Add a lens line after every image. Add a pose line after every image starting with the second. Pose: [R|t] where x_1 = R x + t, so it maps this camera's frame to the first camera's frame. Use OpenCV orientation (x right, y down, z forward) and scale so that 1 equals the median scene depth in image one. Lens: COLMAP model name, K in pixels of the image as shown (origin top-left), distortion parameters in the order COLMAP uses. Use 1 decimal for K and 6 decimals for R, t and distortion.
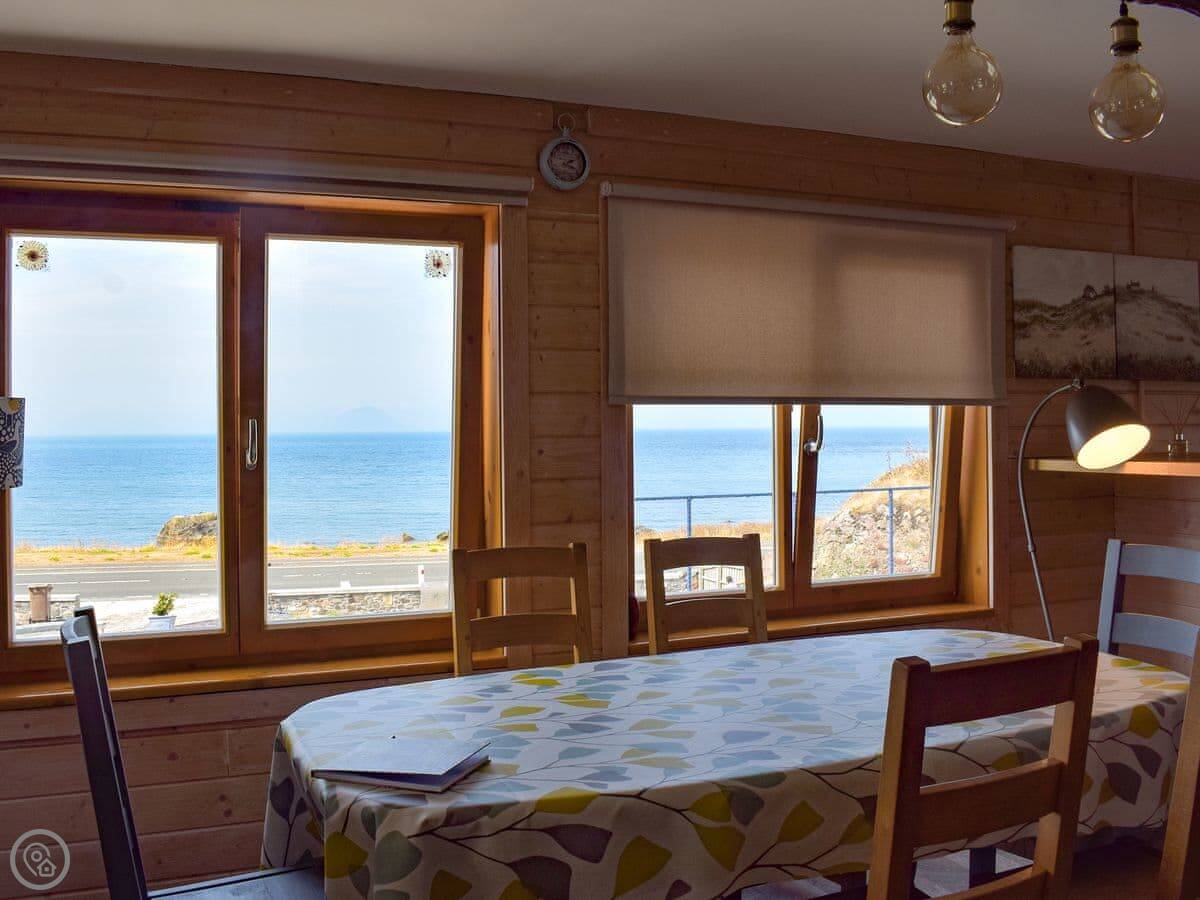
lens RADIAL K [[1074.2, 0, 552.6], [0, 1074.2, 417.3], [0, 0, 1]] dist [-0.089490, 0.010410]
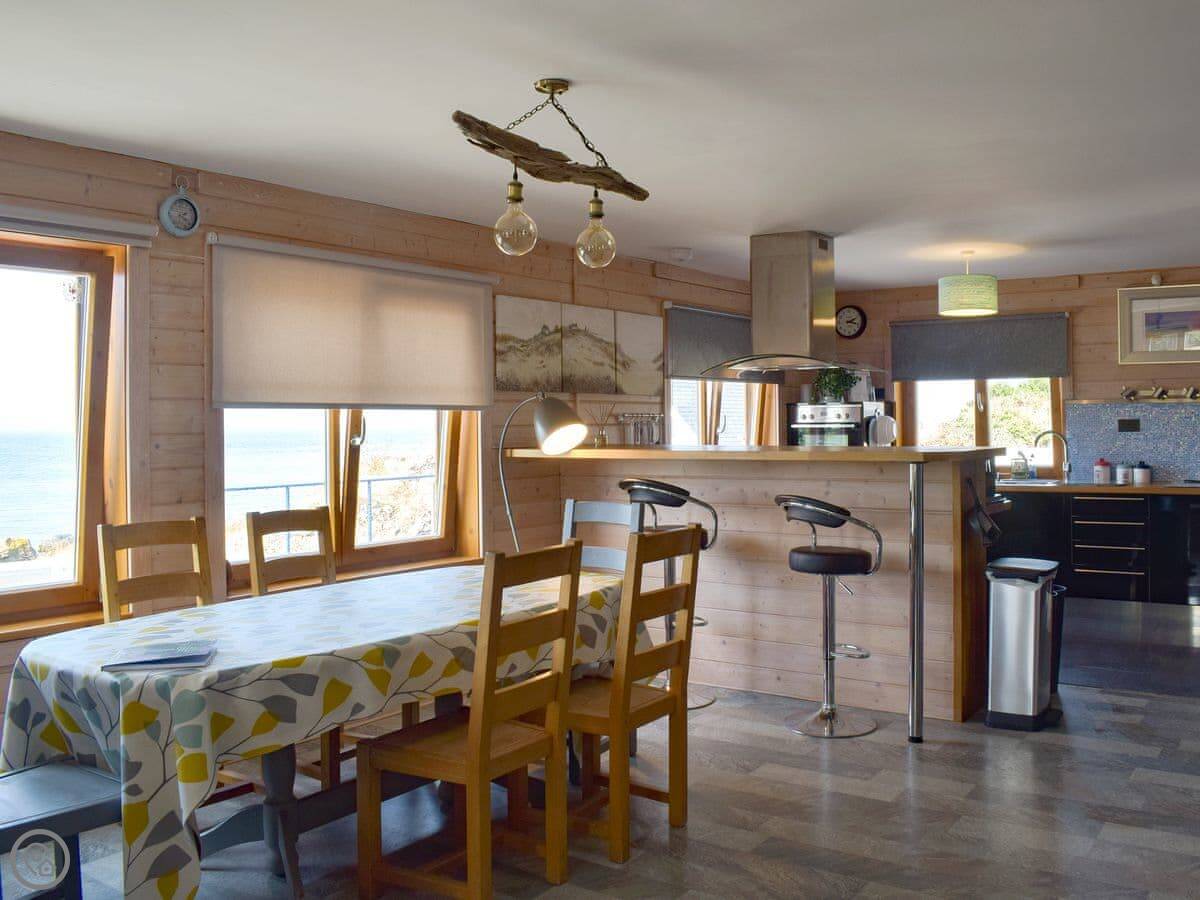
lens RADIAL K [[1033.6, 0, 622.0], [0, 1033.6, 420.4], [0, 0, 1]] dist [-0.029333, -0.010534]
pose [[0.837260, 0.001473, 0.546803, -0.201386], [-0.002981, 0.999994, 0.001871, -0.001413], [-0.546797, -0.003196, 0.837259, -0.273596]]
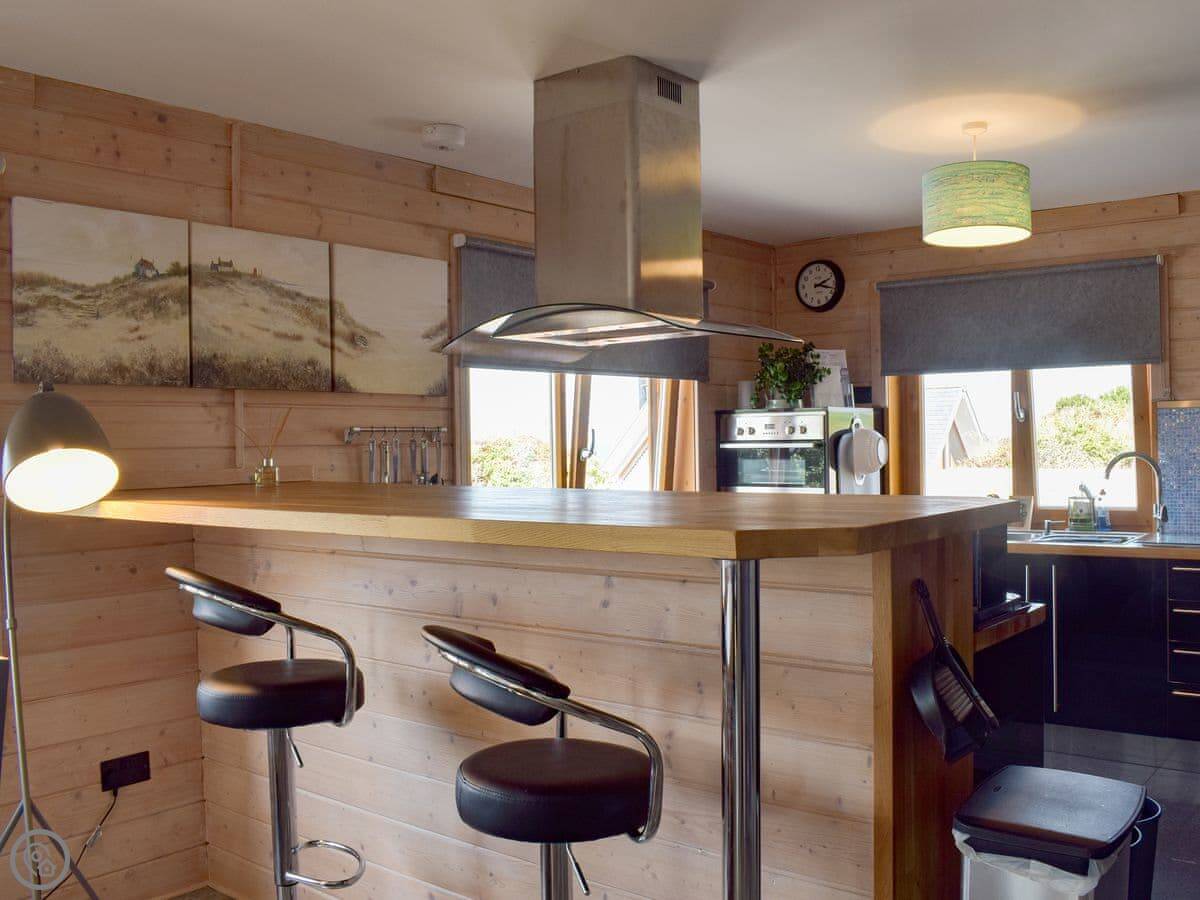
lens RADIAL K [[1105.3, 0, 596.0], [0, 1105.3, 454.8], [0, 0, 1]] dist [-0.058133, 0.000000]
pose [[0.870790, -0.010773, 0.491537, 0.516587], [0.002495, 0.999844, 0.017493, -0.000658], [-0.491649, -0.014006, 0.870681, 0.210352]]
